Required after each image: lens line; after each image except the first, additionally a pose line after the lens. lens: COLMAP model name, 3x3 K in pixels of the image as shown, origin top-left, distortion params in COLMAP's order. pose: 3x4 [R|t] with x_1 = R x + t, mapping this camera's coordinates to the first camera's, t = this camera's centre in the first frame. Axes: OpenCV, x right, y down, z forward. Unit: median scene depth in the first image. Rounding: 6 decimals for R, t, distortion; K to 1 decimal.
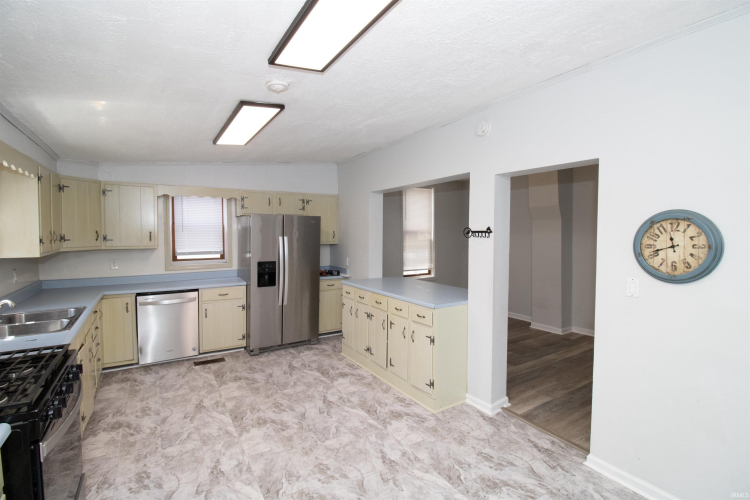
lens RADIAL K [[348.6, 0, 379.7], [0, 348.6, 240.5], [0, 0, 1]] dist [-0.004105, -0.003967]
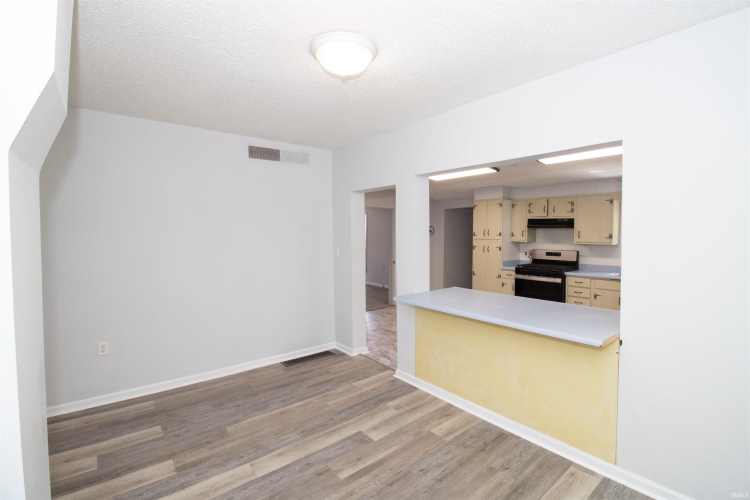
lens RADIAL K [[348.6, 0, 380.1], [0, 348.6, 245.0], [0, 0, 1]] dist [-0.004105, -0.003967]
pose [[-0.994115, 0.006201, -0.108151, 0.462835], [-0.000247, 0.998228, 0.059500, -0.037574], [0.108328, 0.059177, -0.992352, 1.813324]]
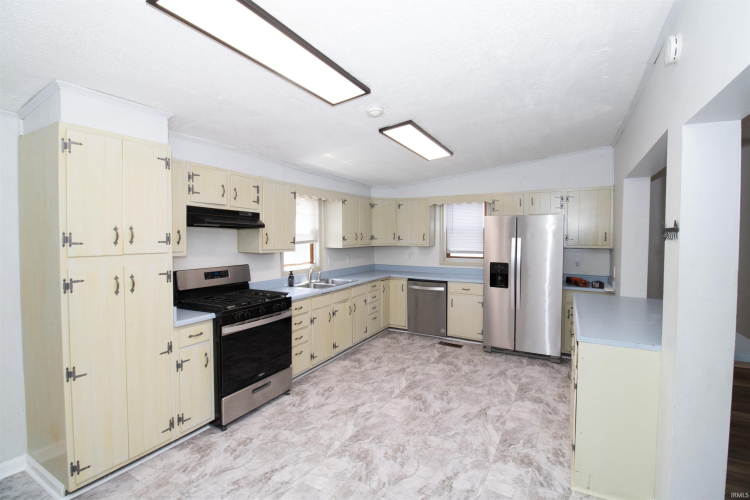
lens RADIAL K [[348.6, 0, 382.0], [0, 348.6, 240.7], [0, 0, 1]] dist [-0.004105, -0.003967]
pose [[0.483045, 0.014810, -0.875470, 0.464751], [-0.023249, 0.999721, 0.004085, 0.000653], [0.875287, 0.018380, 0.483255, 0.255727]]
